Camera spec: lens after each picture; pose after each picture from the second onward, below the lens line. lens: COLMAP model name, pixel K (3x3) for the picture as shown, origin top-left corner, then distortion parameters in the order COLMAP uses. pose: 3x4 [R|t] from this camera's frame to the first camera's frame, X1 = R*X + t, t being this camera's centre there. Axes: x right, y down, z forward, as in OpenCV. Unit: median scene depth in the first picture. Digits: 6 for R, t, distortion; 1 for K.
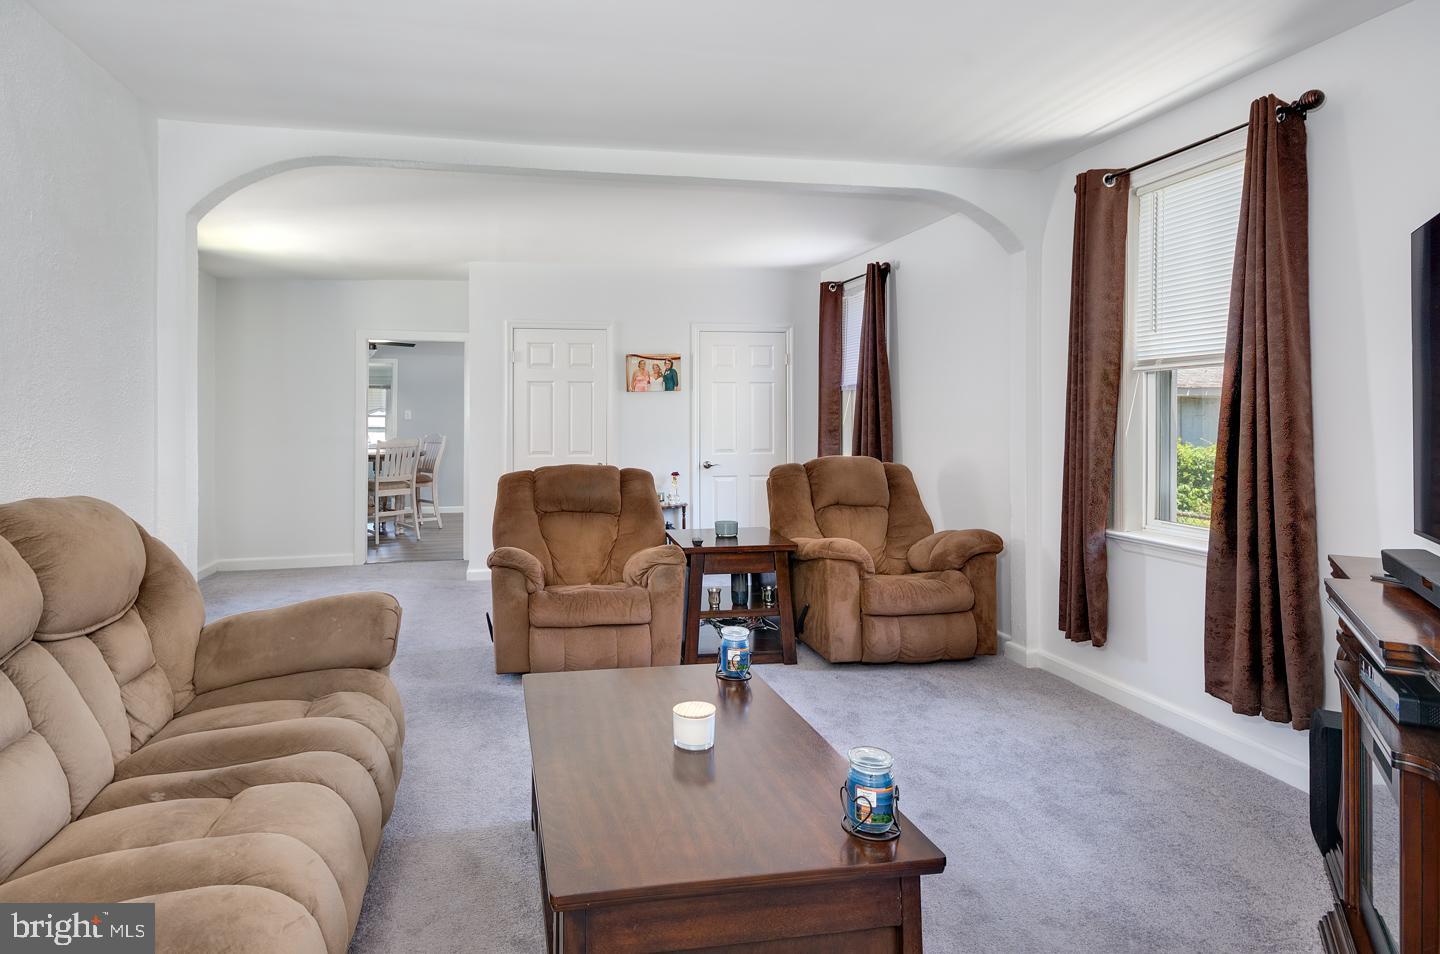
lens RADIAL K [[794.0, 0, 636.8], [0, 794.0, 428.1], [0, 0, 1]] dist [0.004204, 0.001335]
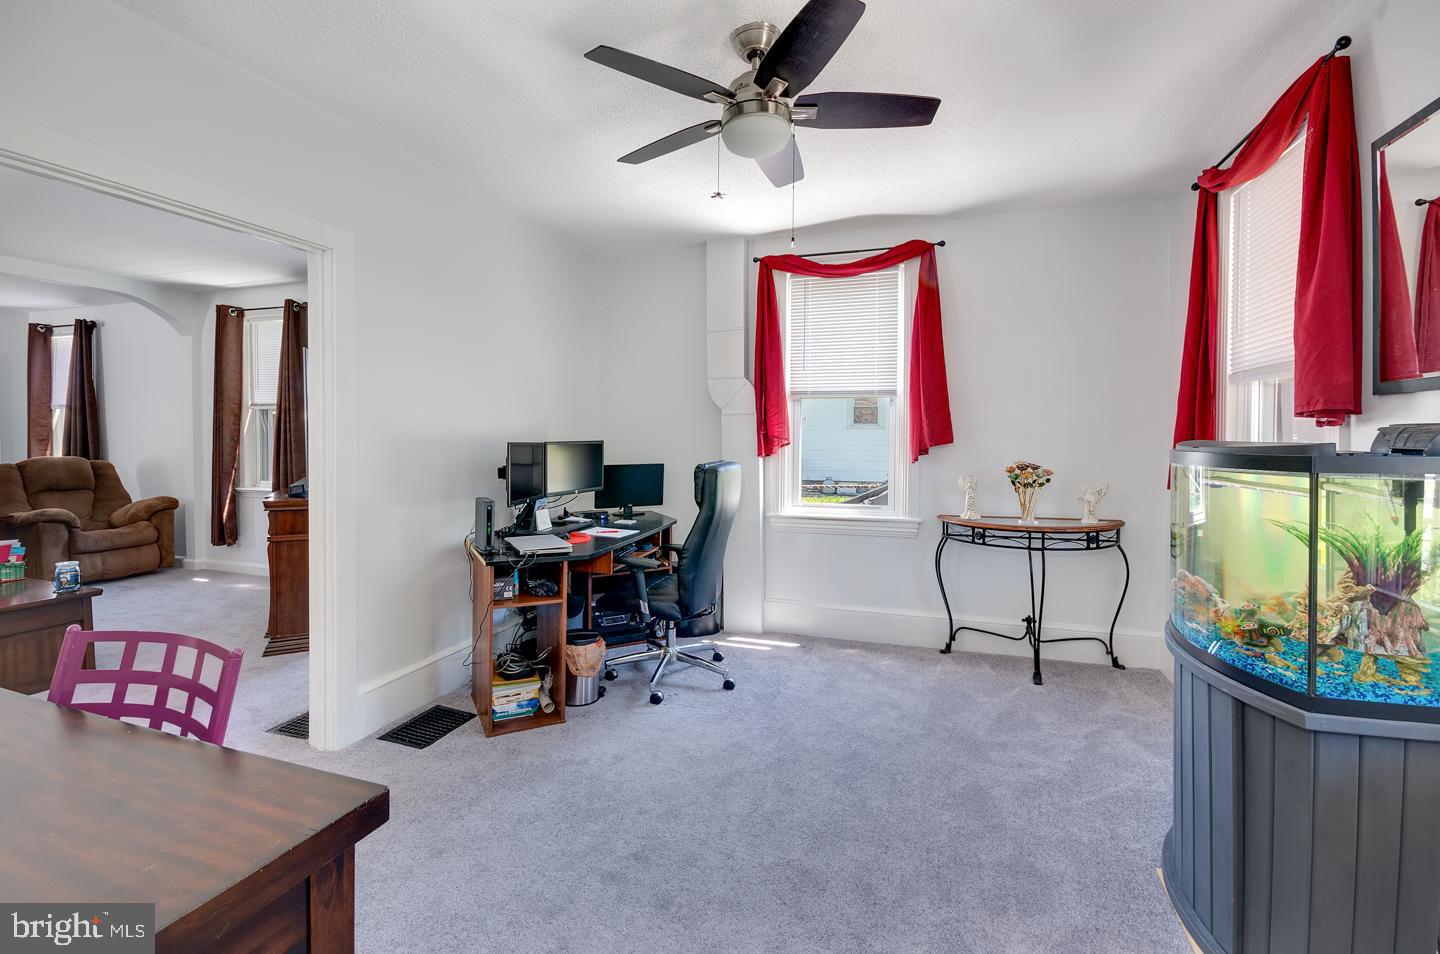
lens RADIAL K [[658.6, 0, 715.0], [0, 658.6, 443.5], [0, 0, 1]] dist [-0.003151, -0.000536]
pose [[0.504544, -0.013908, 0.863274, -0.185537], [0.001517, 0.999883, 0.015222, -0.005167], [-0.863385, -0.006370, 0.504506, -0.730850]]
